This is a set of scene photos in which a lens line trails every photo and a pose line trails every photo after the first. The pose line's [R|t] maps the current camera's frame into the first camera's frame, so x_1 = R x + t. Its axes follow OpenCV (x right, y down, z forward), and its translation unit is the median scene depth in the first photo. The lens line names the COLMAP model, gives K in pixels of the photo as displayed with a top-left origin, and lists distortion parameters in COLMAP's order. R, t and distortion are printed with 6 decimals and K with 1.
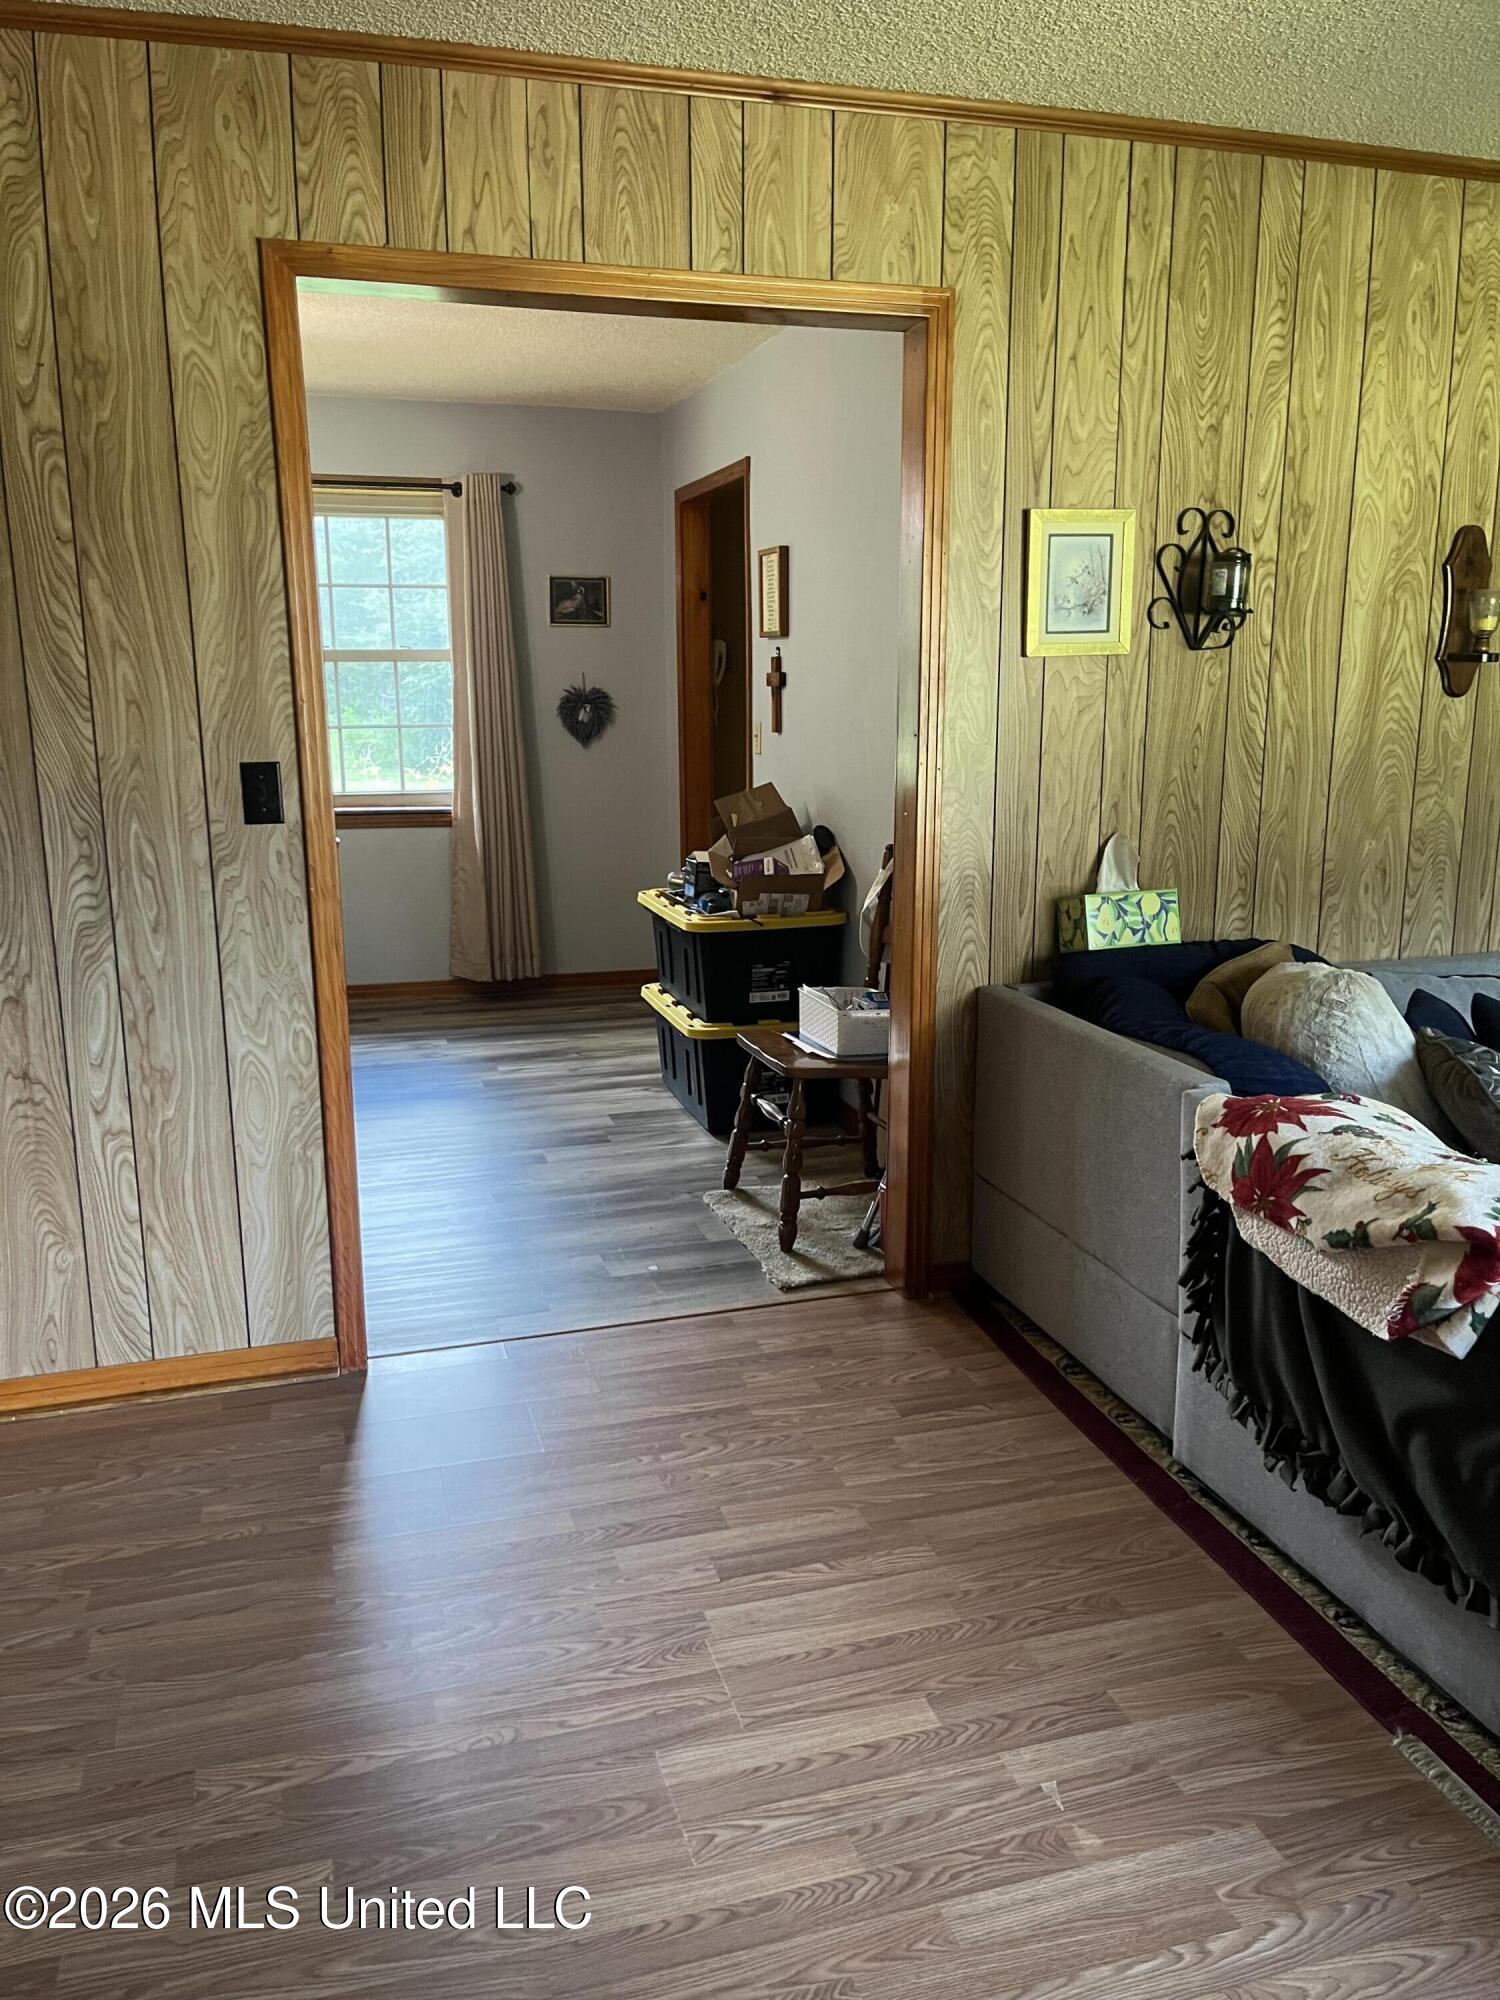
lens RADIAL K [[1520.6, 0, 740.4], [0, 1520.6, 1008.0], [0, 0, 1]] dist [0.059350, -0.075655]
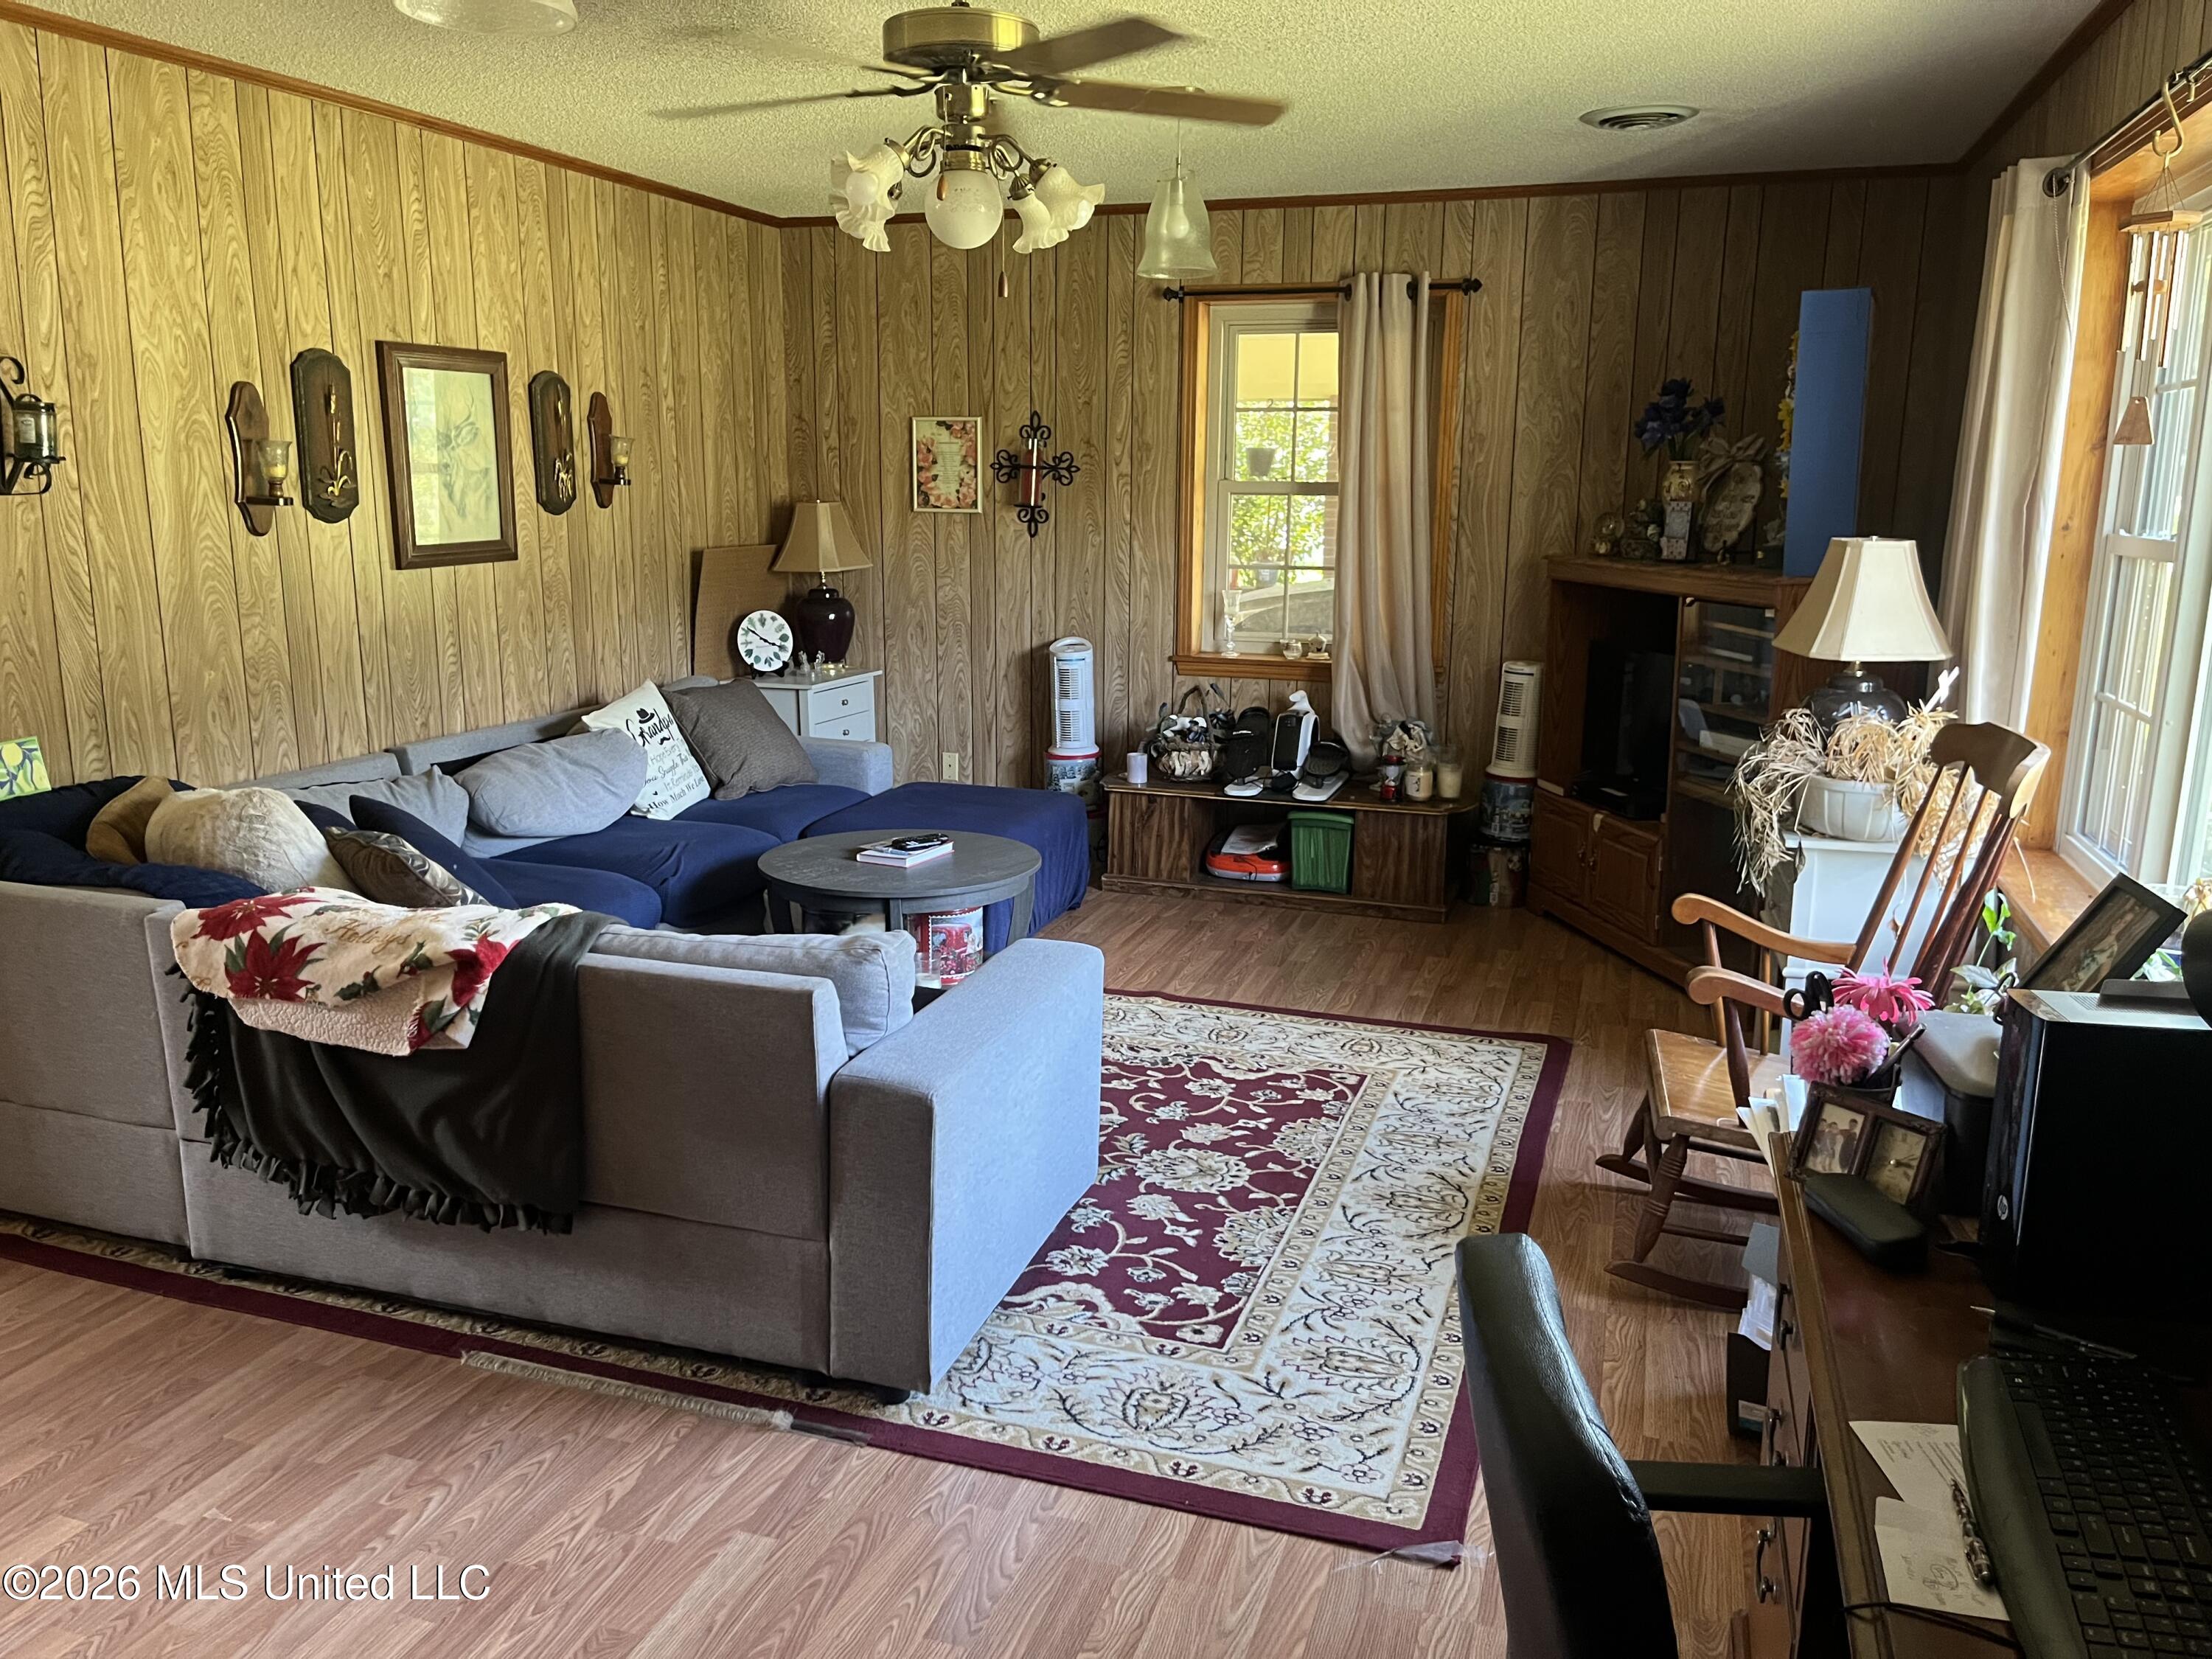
lens RADIAL K [[1681.8, 0, 1108.4], [0, 1681.8, 828.6], [0, 0, 1]] dist [0.059350, -0.075655]
pose [[0.571324, -0.158372, 0.805299, -0.250269], [0.163198, 0.983533, 0.077642, 0.009757], [-0.804335, 0.087064, 0.587763, -0.230471]]
